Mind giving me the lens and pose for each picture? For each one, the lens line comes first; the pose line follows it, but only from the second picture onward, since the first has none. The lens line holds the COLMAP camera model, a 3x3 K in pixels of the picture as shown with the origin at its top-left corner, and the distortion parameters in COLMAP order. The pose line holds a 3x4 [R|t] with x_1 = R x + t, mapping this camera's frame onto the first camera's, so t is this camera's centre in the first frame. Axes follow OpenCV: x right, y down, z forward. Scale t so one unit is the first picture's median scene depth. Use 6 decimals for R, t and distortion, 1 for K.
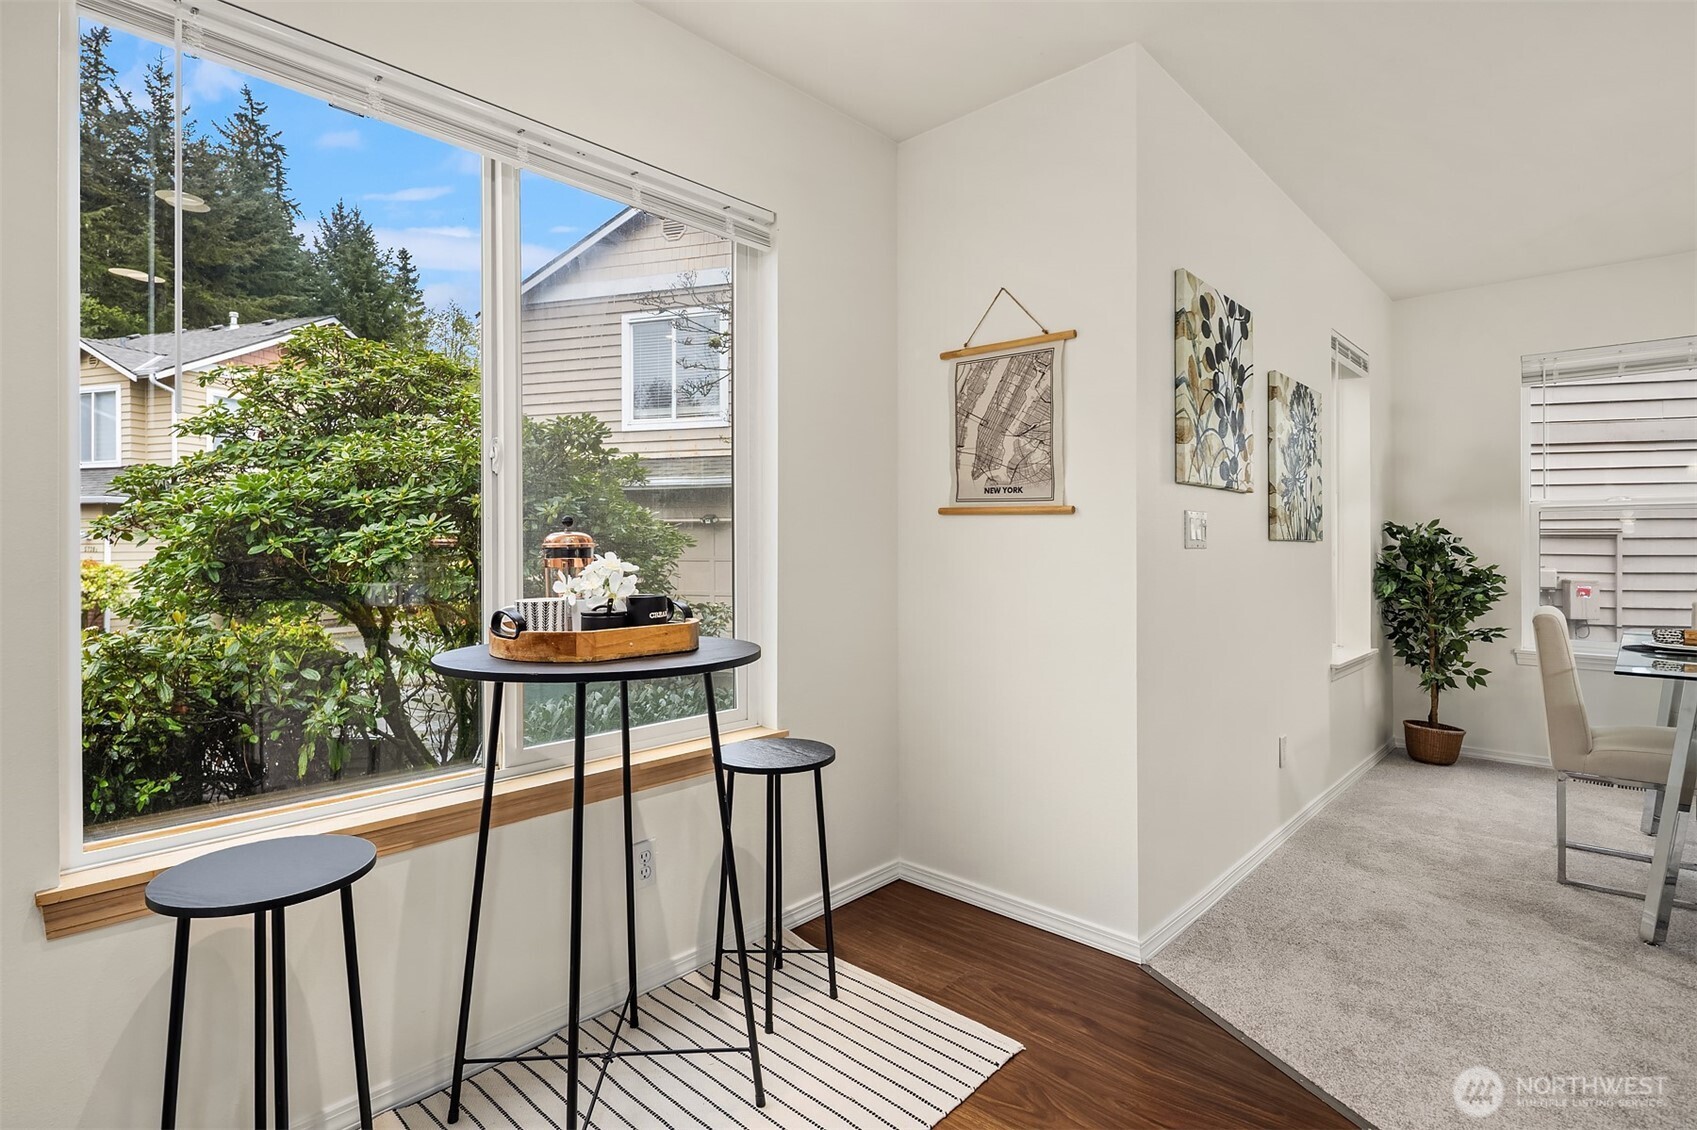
lens RADIAL K [[832.9, 0, 844.3], [0, 832.9, 547.2], [0, 0, 1]] dist [0.003940, -0.005584]
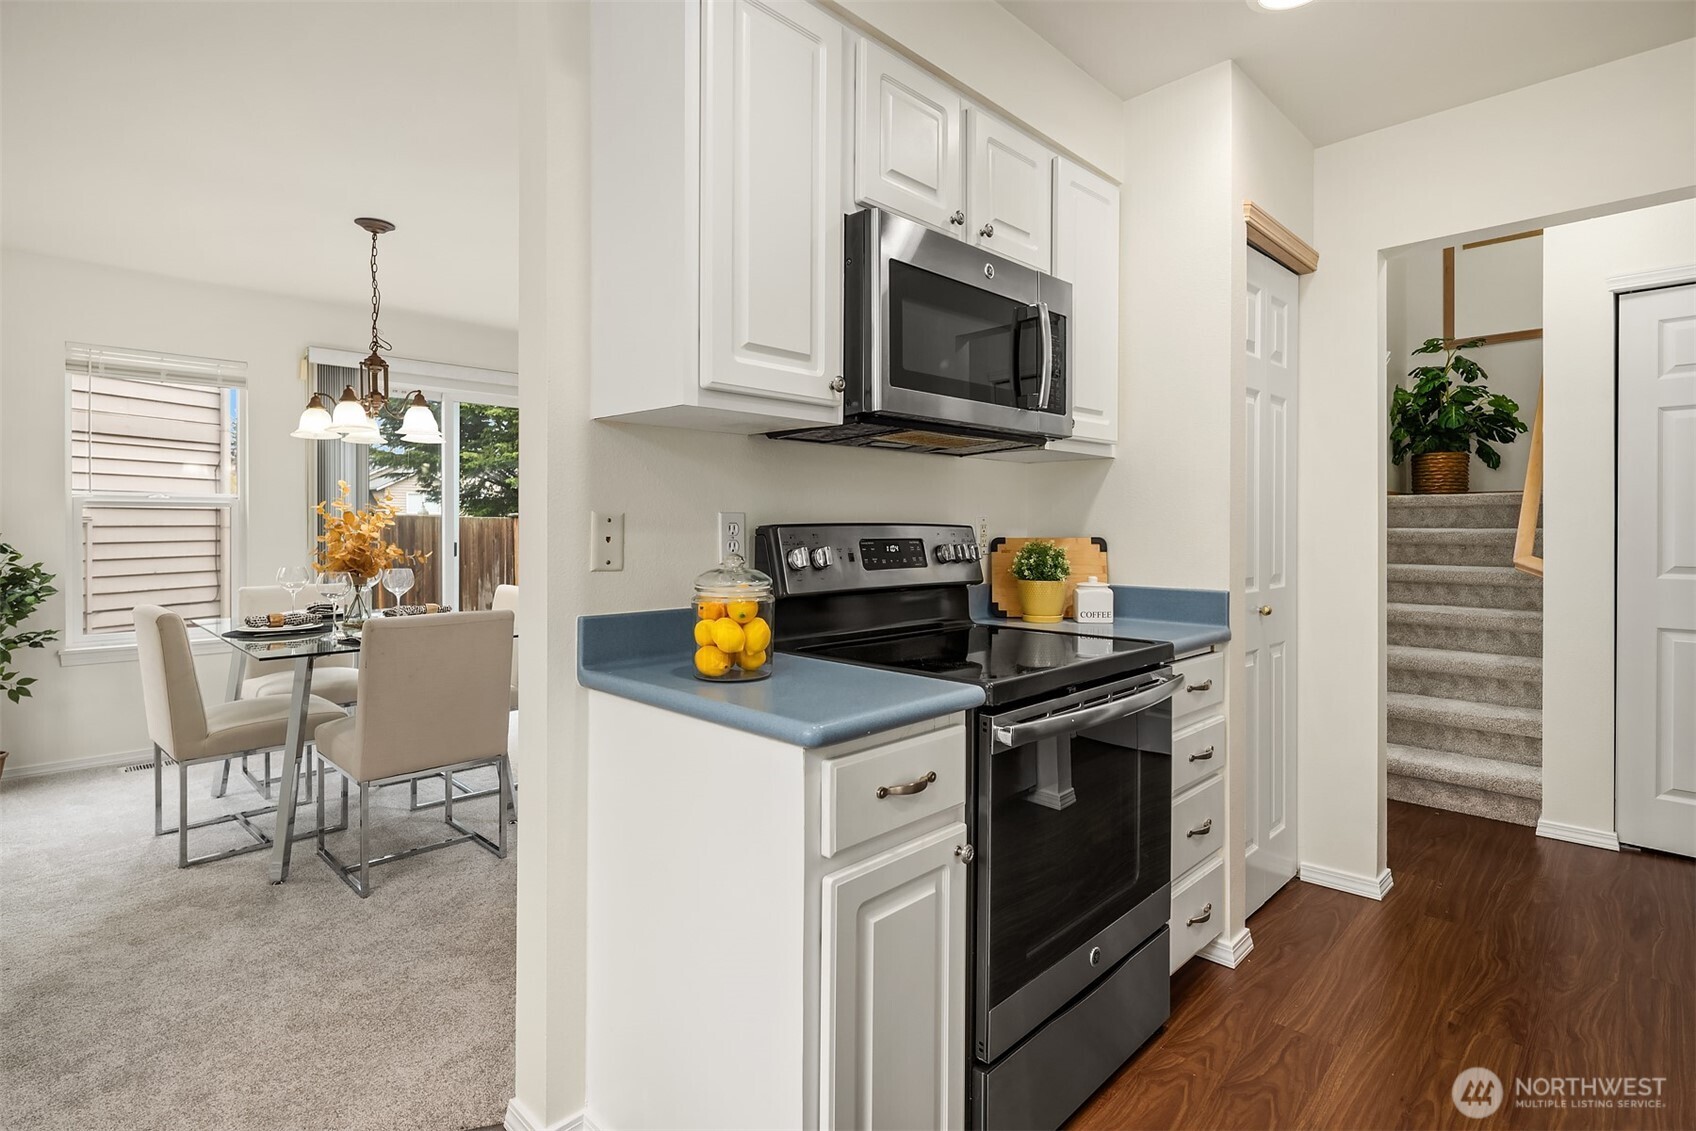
lens RADIAL K [[832.4, 0, 834.9], [0, 832.4, 524.5], [0, 0, 1]] dist [0.003940, -0.005584]
pose [[0.028204, 0.001367, 0.999601, -0.111437], [0.000634, 0.999999, -0.001386, -0.018930], [-0.999602, 0.000673, 0.028203, 0.096898]]
